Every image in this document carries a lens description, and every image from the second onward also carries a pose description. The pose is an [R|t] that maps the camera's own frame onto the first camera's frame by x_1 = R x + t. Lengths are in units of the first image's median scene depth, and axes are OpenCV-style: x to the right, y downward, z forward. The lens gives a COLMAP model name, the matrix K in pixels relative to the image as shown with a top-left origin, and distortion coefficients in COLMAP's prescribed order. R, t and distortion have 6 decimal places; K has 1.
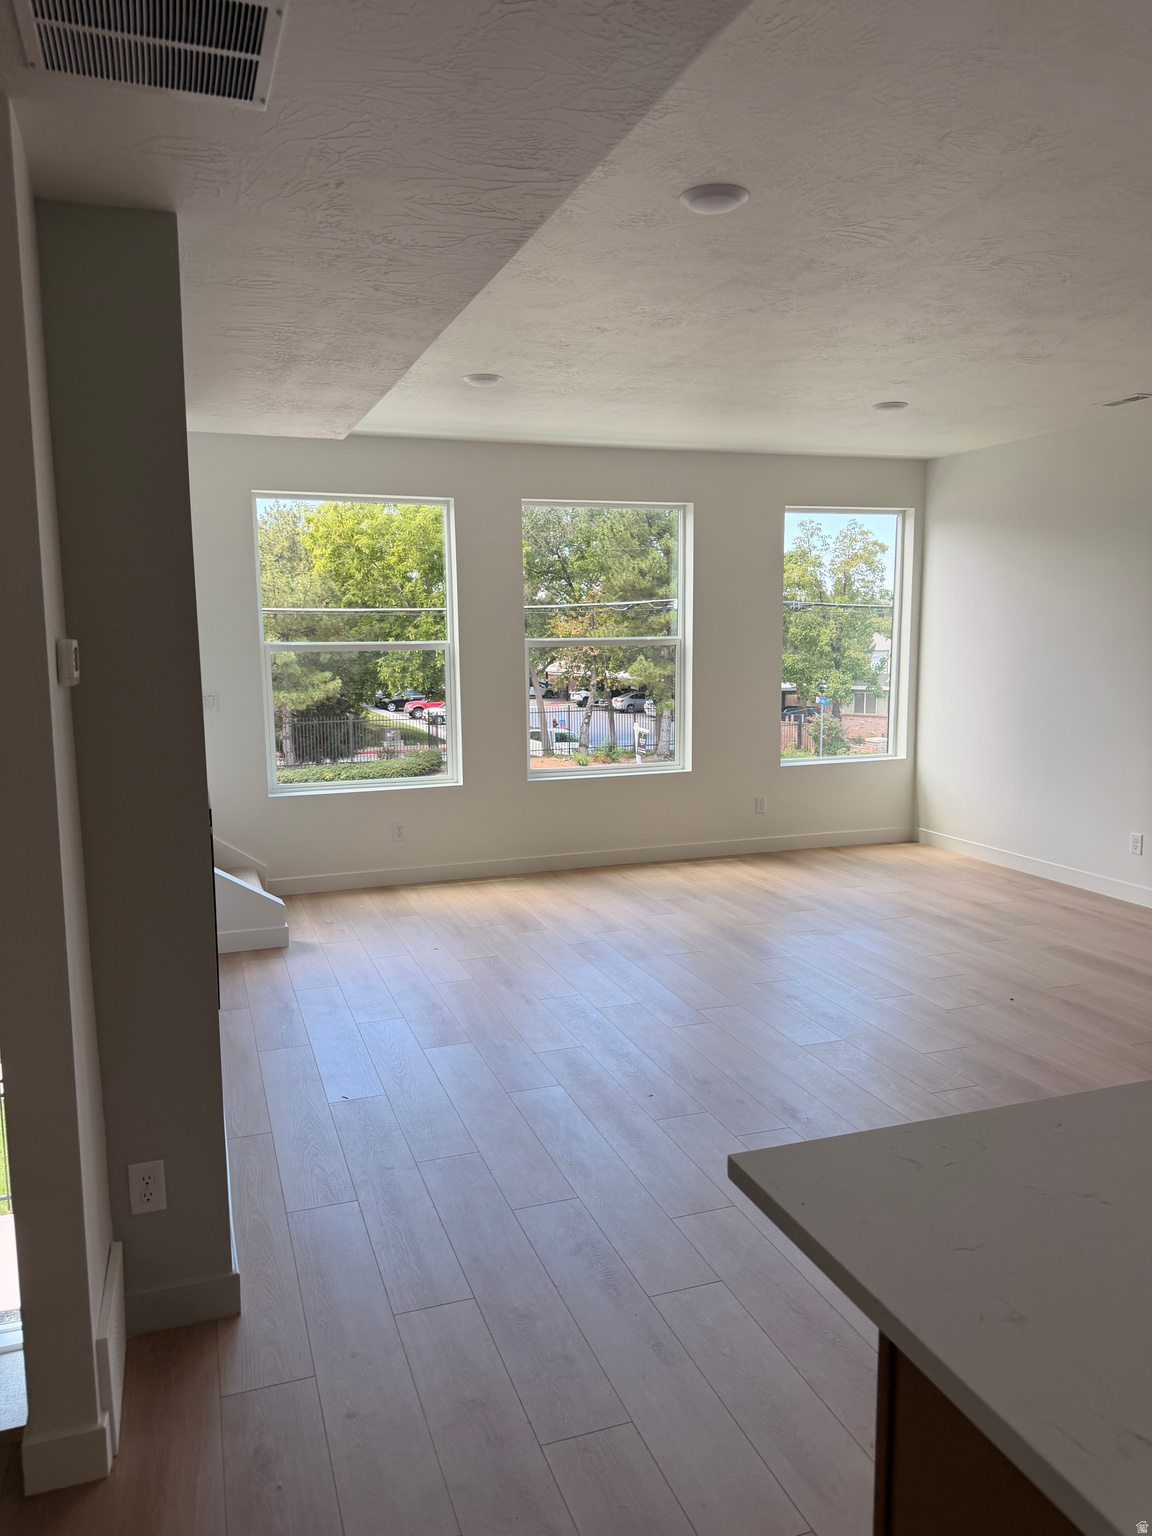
lens RADIAL K [[1079.0, 0, 555.6], [0, 1079.0, 784.8], [0, 0, 1]] dist [0.069738, -0.079768]
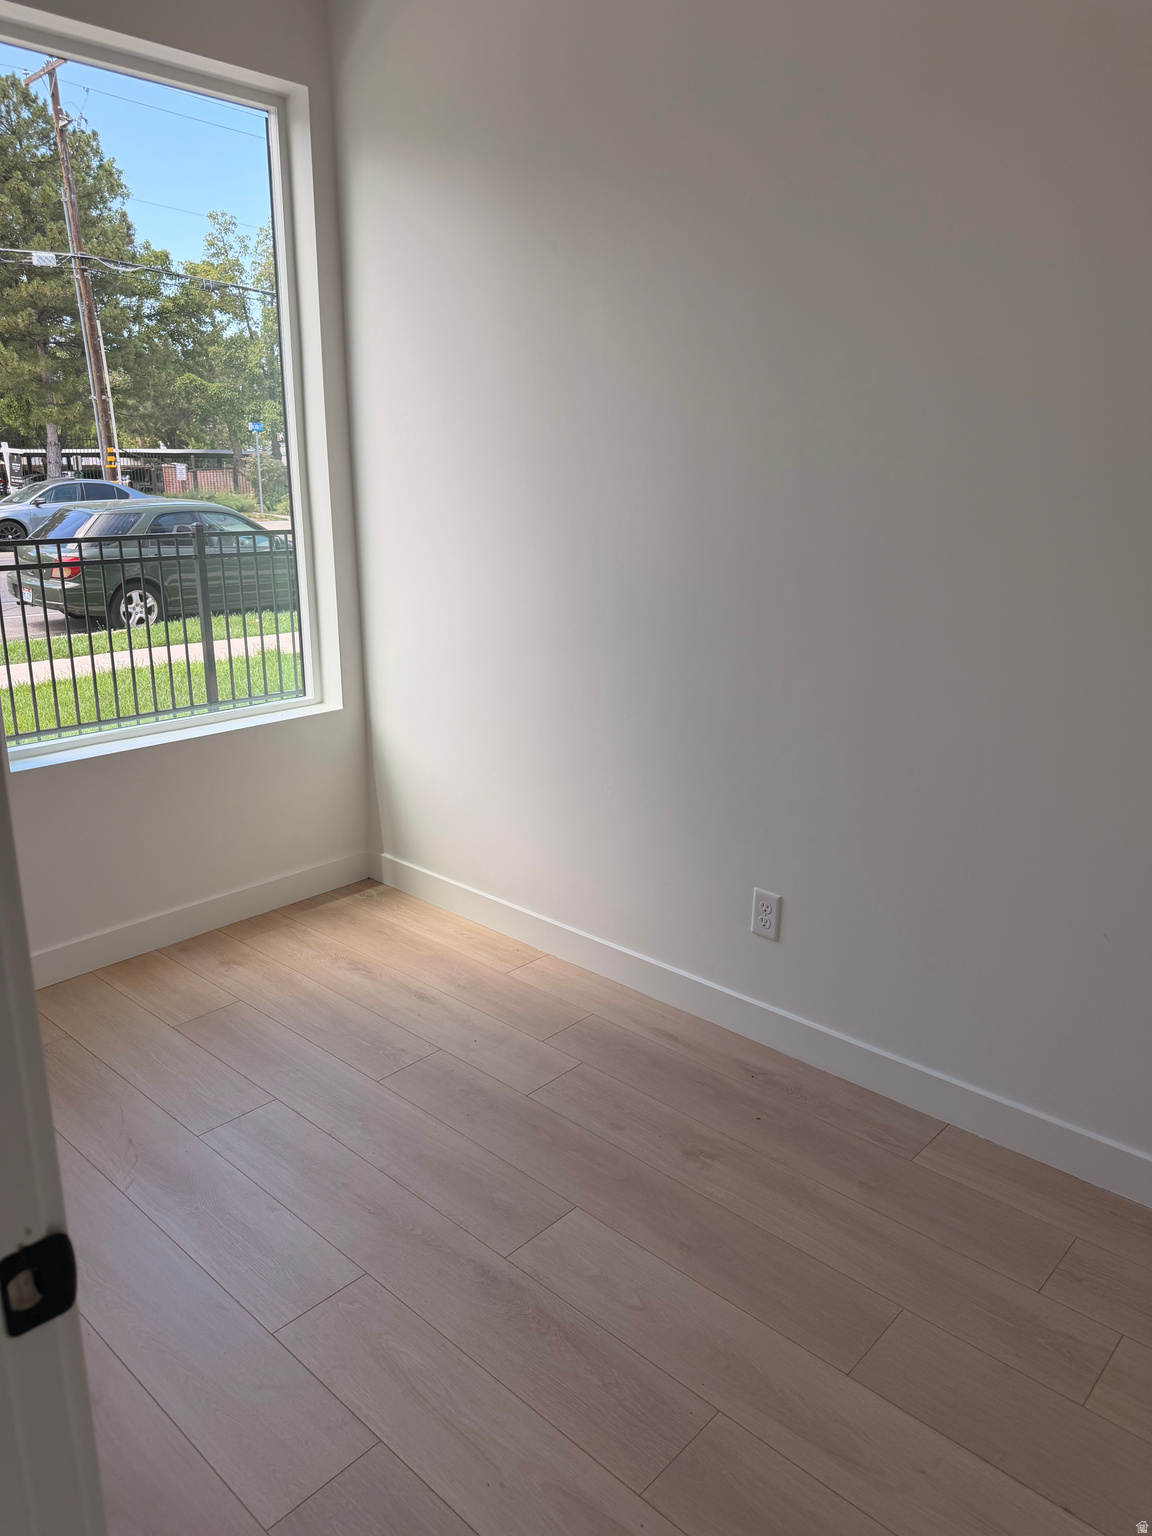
lens RADIAL K [[1079.0, 0, 583.0], [0, 1079.0, 762.8], [0, 0, 1]] dist [0.069738, -0.079768]
pose [[0.871174, -0.130945, 0.473191, 0.253885], [0.024319, 0.974104, 0.224789, -0.140768], [-0.490372, -0.184323, 0.851798, 0.738598]]
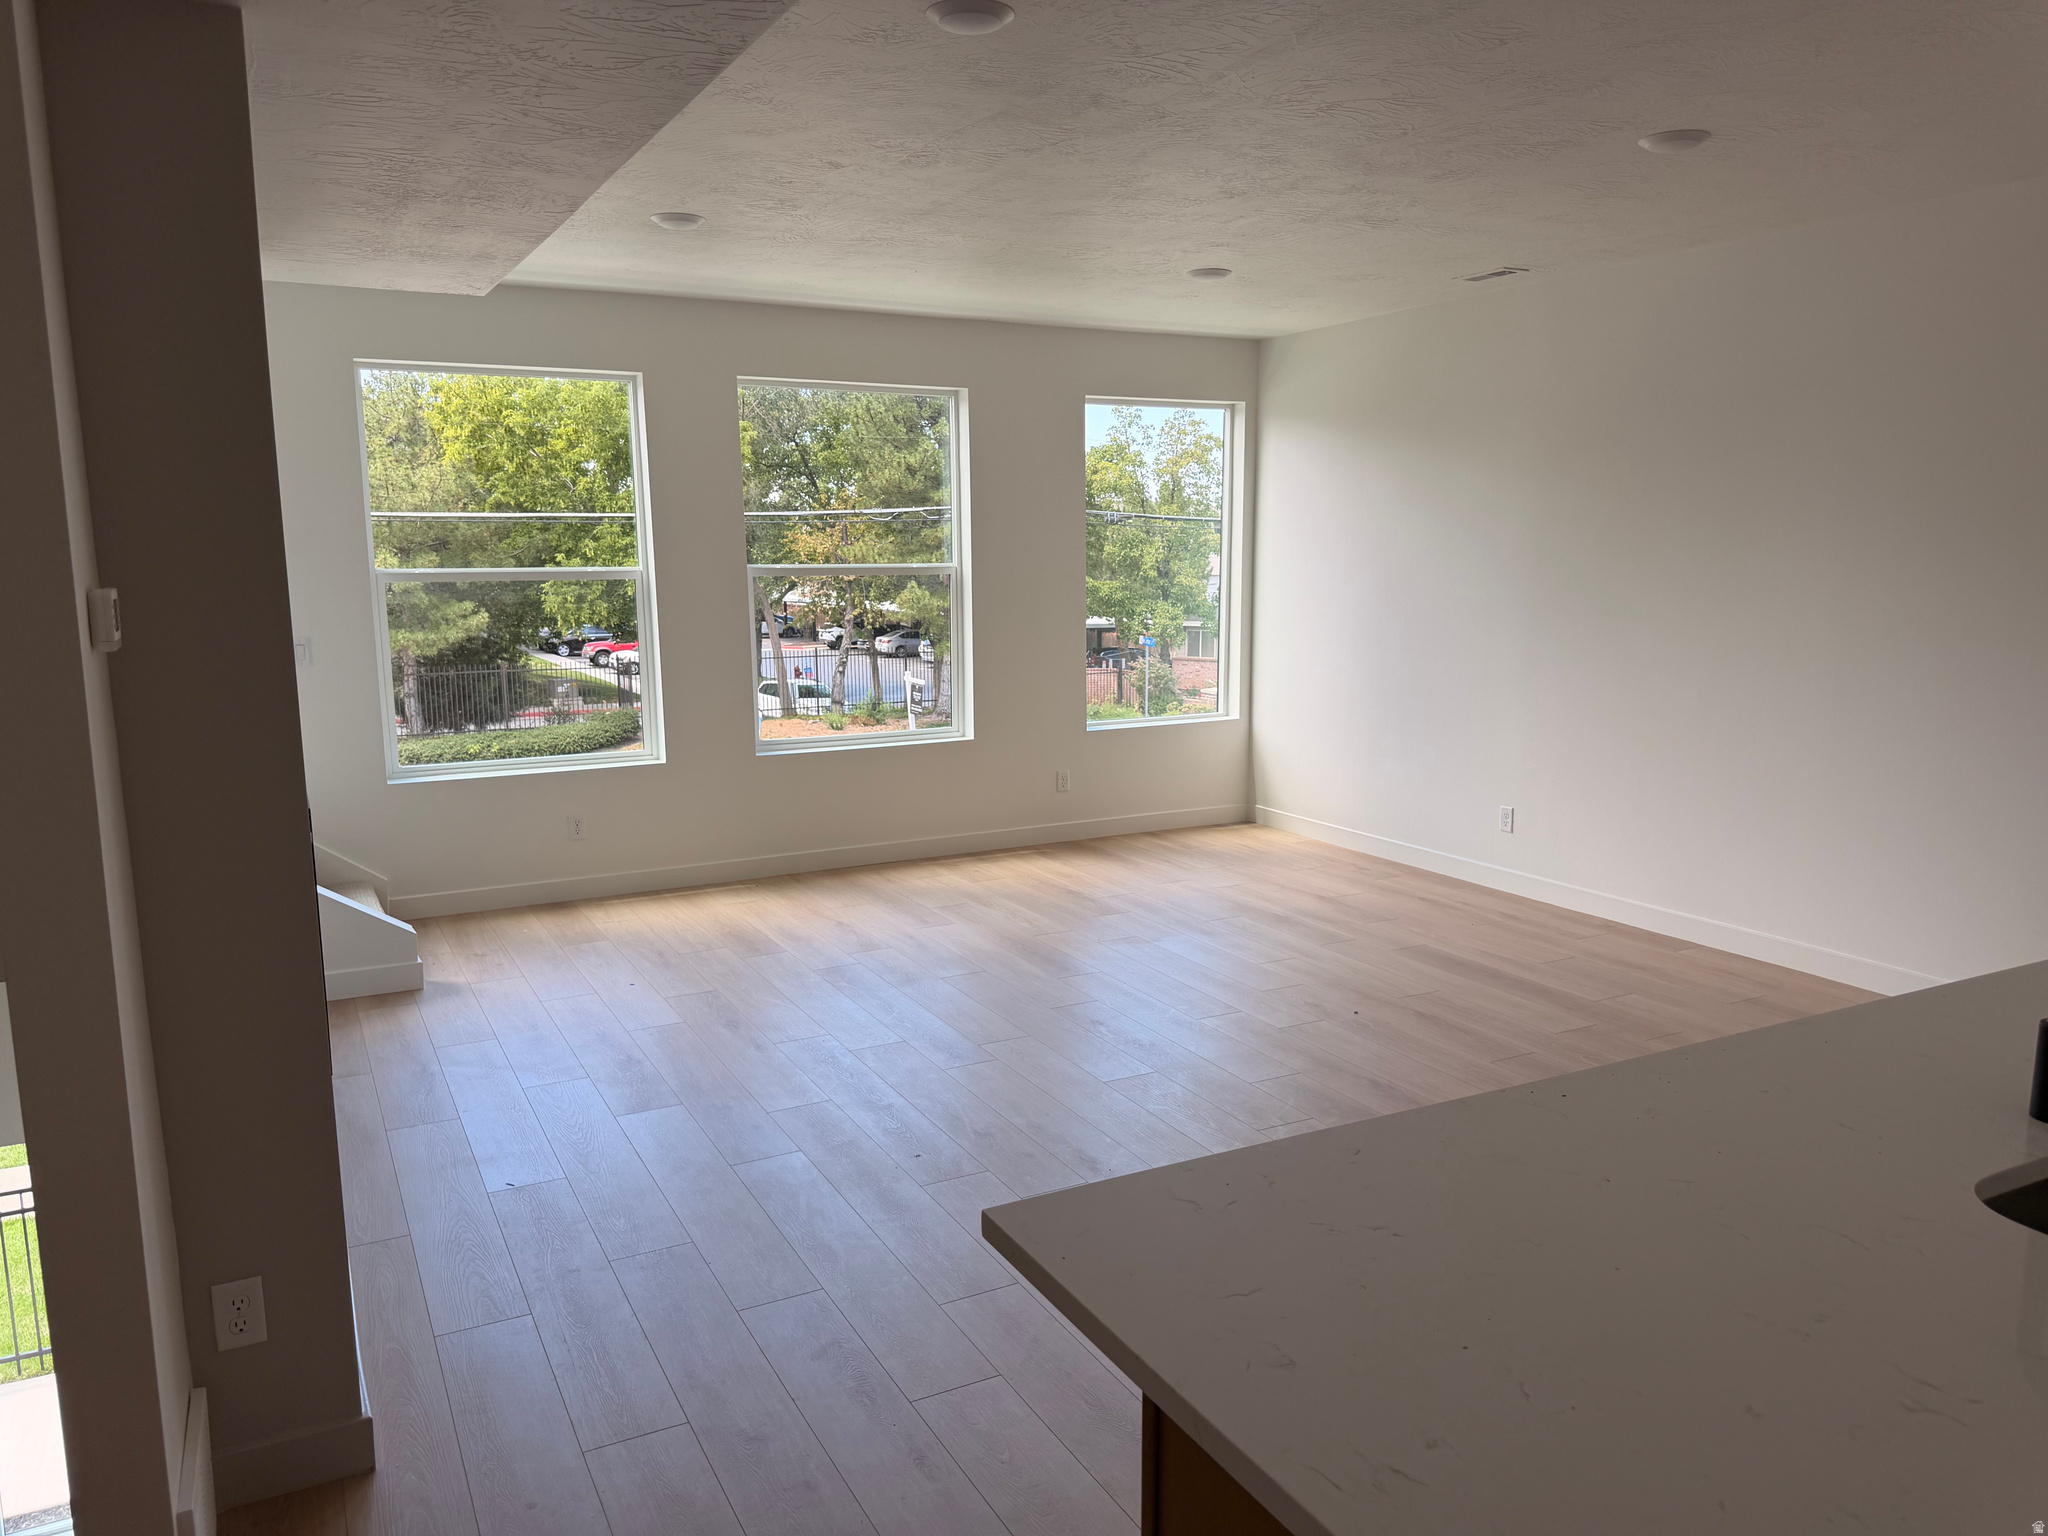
lens RADIAL K [[1438.7, 0, 1029.9], [0, 1438.7, 792.3], [0, 0, 1]] dist [0.069738, -0.079768]
pose [[0.987344, -0.020811, 0.157222, 0.004861], [0.016559, 0.999462, 0.028300, -0.003509], [-0.157726, -0.025339, 0.987158, -0.024329]]
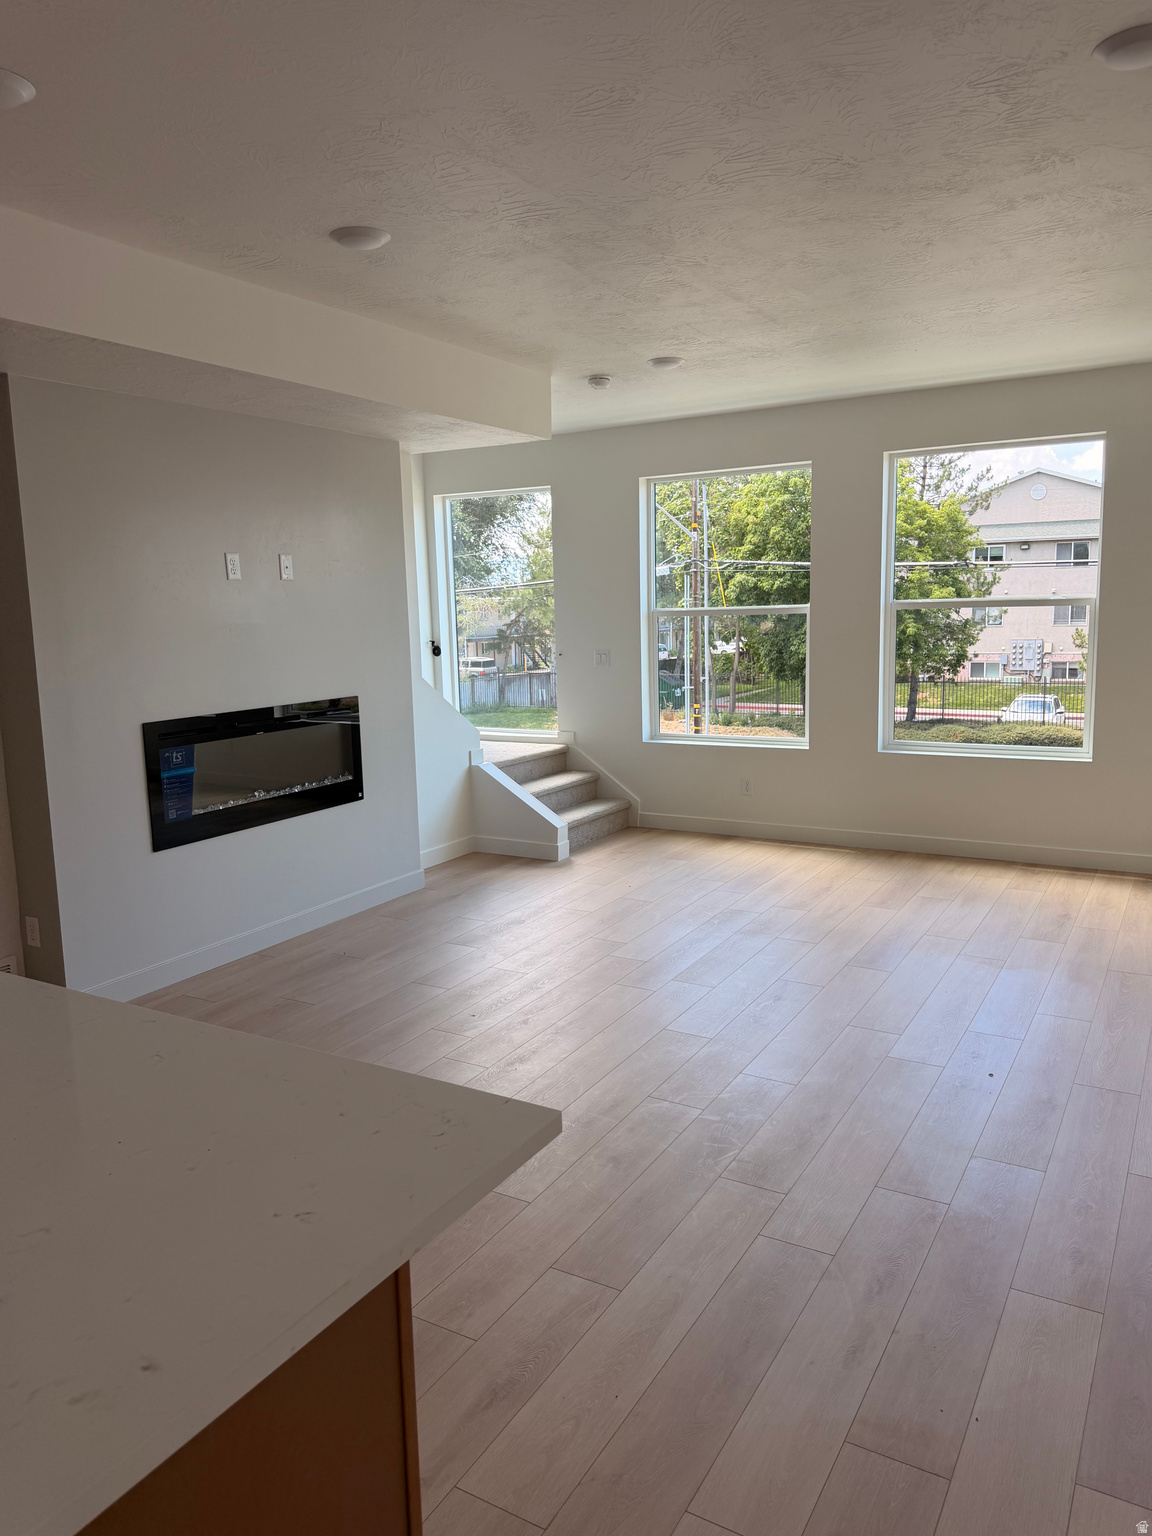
lens RADIAL K [[1079.0, 0, 572.4], [0, 1079.0, 767.8], [0, 0, 1]] dist [0.069738, -0.079768]
pose [[0.661097, 0.113252, -0.741704, 0.599543], [-0.092026, 0.993318, 0.069647, -0.037074], [0.744635, 0.022213, 0.667102, 0.196369]]
